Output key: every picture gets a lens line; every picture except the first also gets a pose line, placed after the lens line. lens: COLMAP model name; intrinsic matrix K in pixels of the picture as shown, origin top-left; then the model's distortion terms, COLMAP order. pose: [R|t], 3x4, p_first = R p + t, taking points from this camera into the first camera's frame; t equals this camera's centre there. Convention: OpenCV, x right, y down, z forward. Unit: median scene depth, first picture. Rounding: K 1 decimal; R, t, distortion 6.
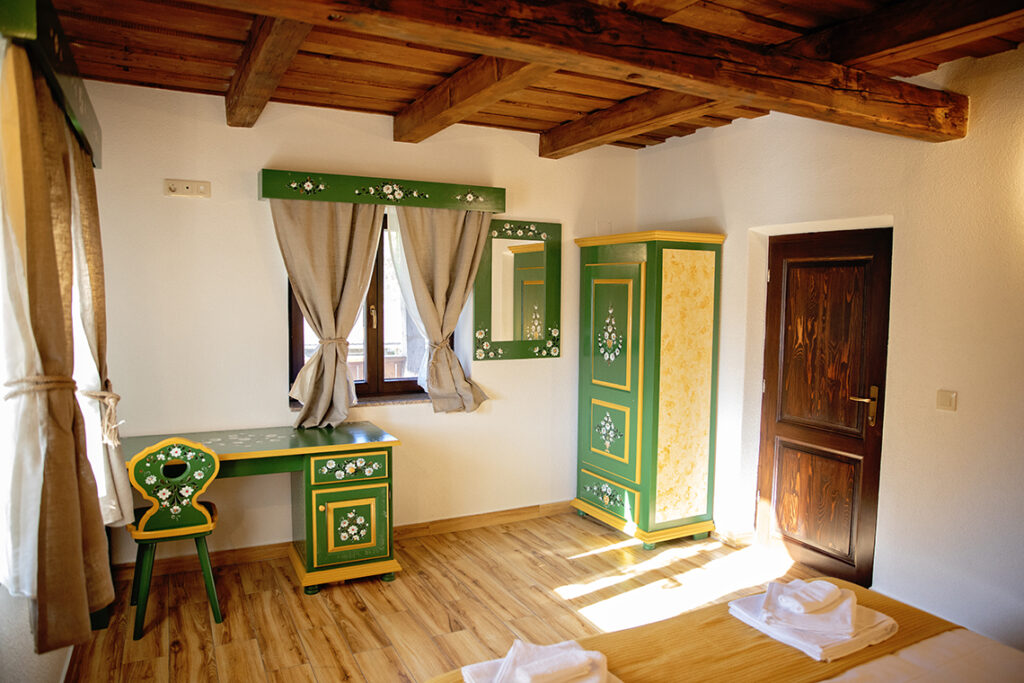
lens RADIAL K [[696.1, 0, 513.7], [0, 696.1, 340.7], [0, 0, 1]] dist [-0.111108, 0.089615]
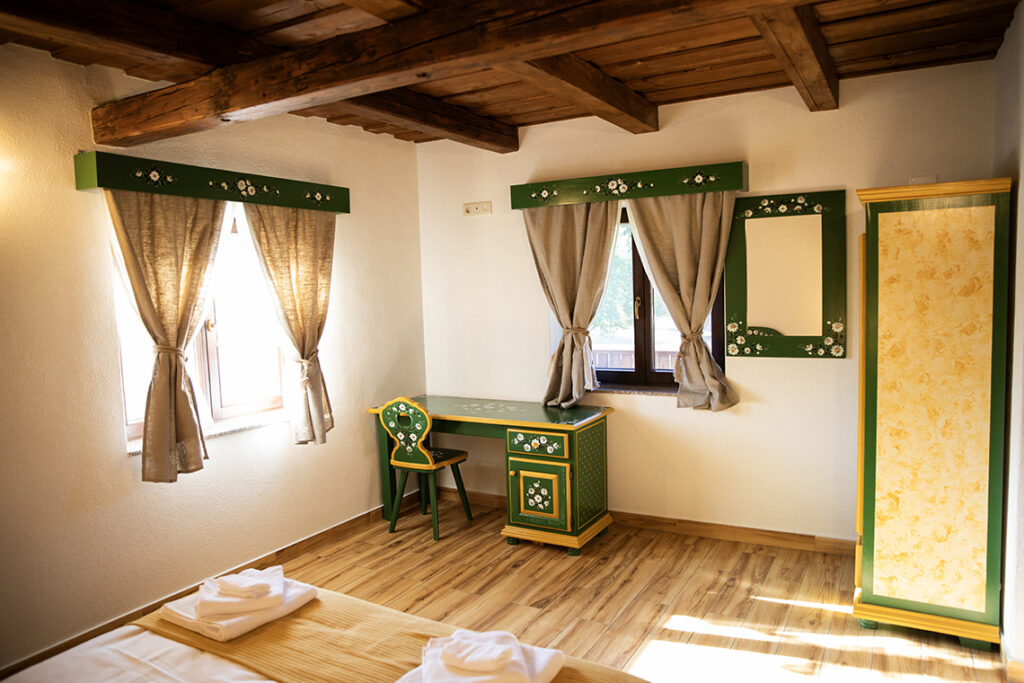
lens RADIAL K [[696.1, 0, 513.7], [0, 696.1, 340.7], [0, 0, 1]] dist [-0.111108, 0.089615]
pose [[0.548707, 0.039051, -0.835102, 0.623034], [-0.019257, 0.999234, 0.034073, -0.019364], [0.835793, -0.002614, 0.549038, 0.315071]]
